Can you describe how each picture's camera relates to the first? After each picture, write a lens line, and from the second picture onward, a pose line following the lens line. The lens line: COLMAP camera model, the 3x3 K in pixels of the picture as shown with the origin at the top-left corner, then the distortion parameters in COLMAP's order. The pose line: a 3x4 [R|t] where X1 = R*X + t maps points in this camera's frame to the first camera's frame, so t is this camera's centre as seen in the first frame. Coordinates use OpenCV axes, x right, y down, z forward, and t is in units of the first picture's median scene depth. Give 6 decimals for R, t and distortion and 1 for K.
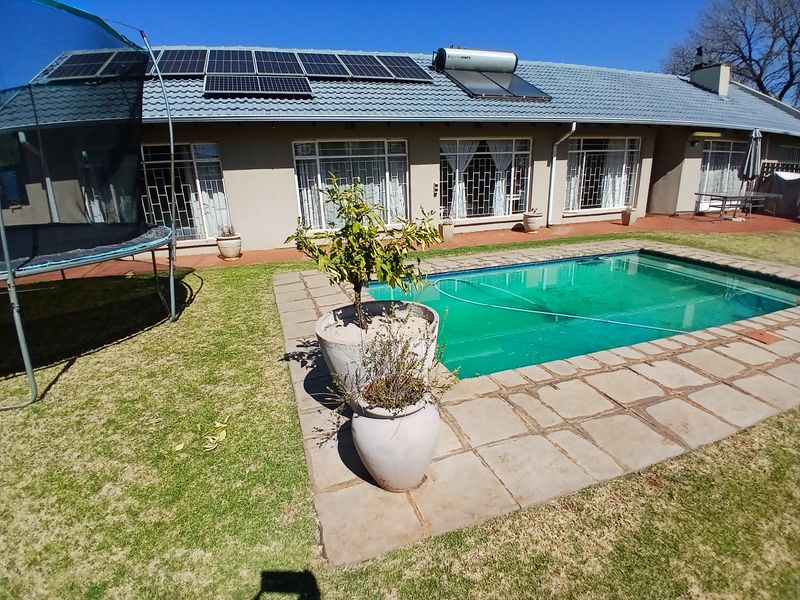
lens RADIAL K [[394.2, 0, 397.6], [0, 394.2, 307.8], [0, 0, 1]] dist [0.000560, -0.040443]
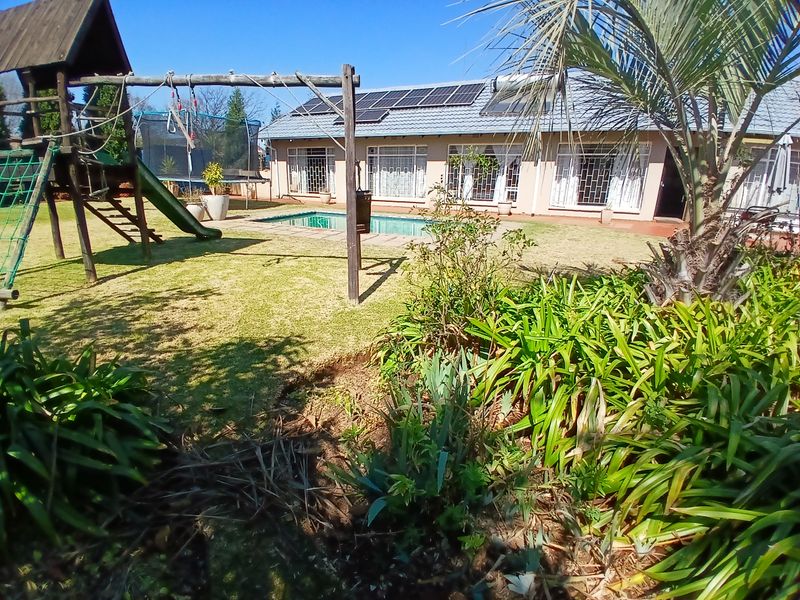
lens RADIAL K [[397.0, 0, 396.2], [0, 397.0, 302.0], [0, 0, 1]] dist [0.004616, -0.045196]
pose [[0.703830, 0.265762, -0.658782, 0.994139], [-0.266177, 0.958482, 0.102287, 0.041366], [0.658614, 0.103361, 0.745348, -0.180252]]
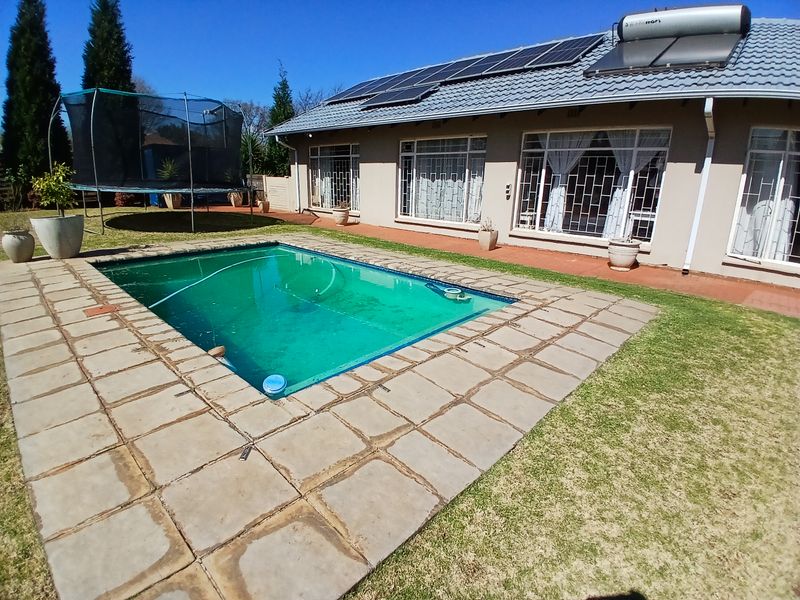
lens RADIAL K [[402.4, 0, 390.9], [0, 402.4, 298.2], [0, 0, 1]] dist [0.001193, -0.047855]
pose [[0.463686, 0.298919, -0.834052, 0.703782], [-0.320761, 0.934147, 0.156468, -0.123867], [0.825898, 0.194979, 0.529032, 0.333651]]
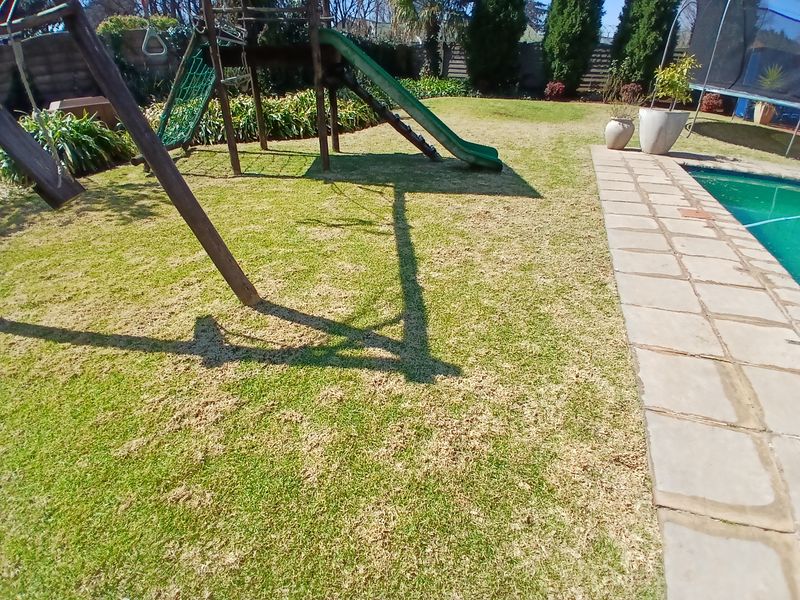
lens RADIAL K [[397.0, 0, 396.2], [0, 397.0, 302.0], [0, 0, 1]] dist [0.004616, -0.045196]
pose [[-0.637524, 0.421381, -0.644981, 0.700734], [-0.227549, 0.696837, 0.680177, -0.091750], [0.736060, 0.580394, -0.348366, 0.281553]]
